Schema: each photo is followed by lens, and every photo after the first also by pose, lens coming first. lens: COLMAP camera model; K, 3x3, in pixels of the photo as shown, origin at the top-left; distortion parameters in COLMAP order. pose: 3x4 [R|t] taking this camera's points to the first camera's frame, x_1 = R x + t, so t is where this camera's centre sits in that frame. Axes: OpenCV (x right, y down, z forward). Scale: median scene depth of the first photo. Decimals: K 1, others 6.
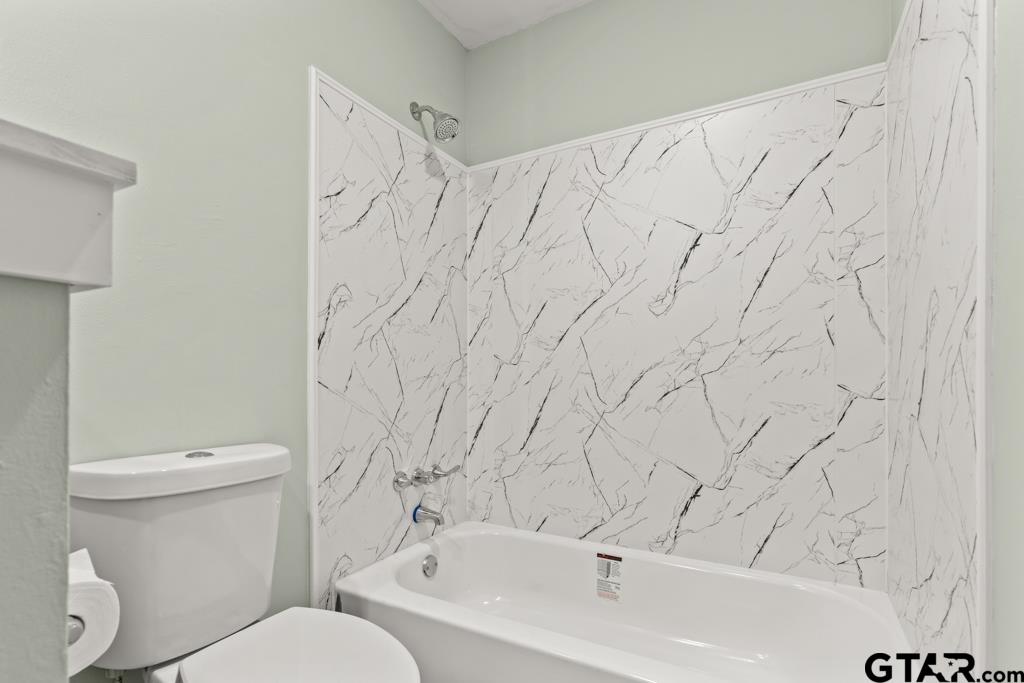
lens RADIAL K [[483.3, 0, 506.9], [0, 483.3, 343.7], [0, 0, 1]] dist [0.001765, 0.000741]
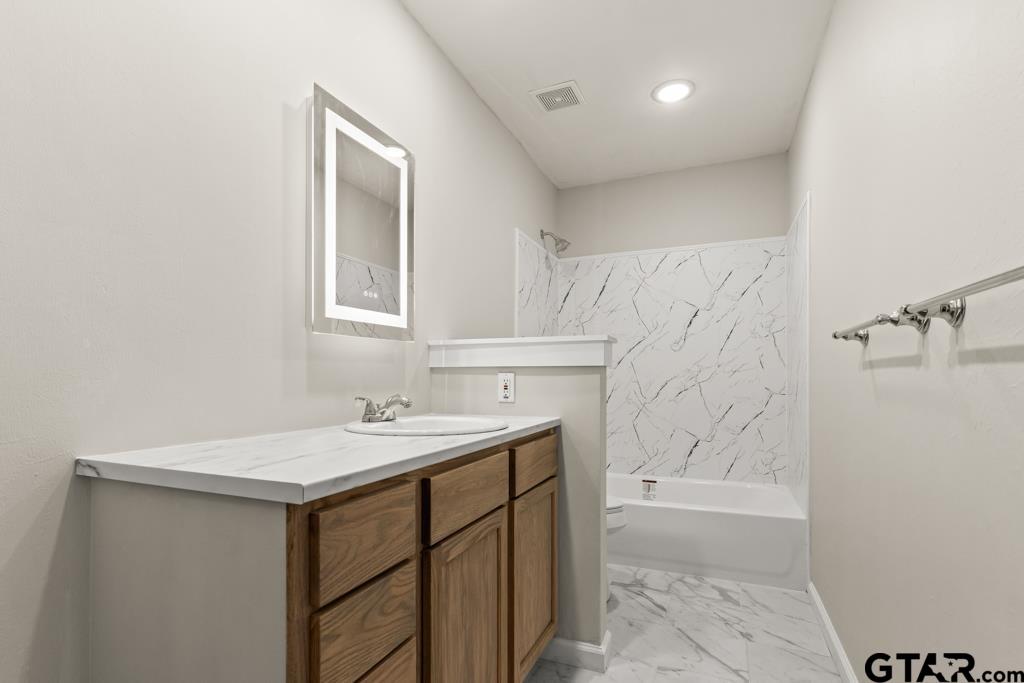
lens RADIAL K [[483.3, 0, 506.9], [0, 483.3, 343.7], [0, 0, 1]] dist [0.001765, 0.000741]
pose [[0.994066, 0.005097, 0.108655, -0.547603], [-0.004059, 0.999944, -0.009767, -0.066389], [-0.108699, 0.009268, 0.994032, -0.803594]]
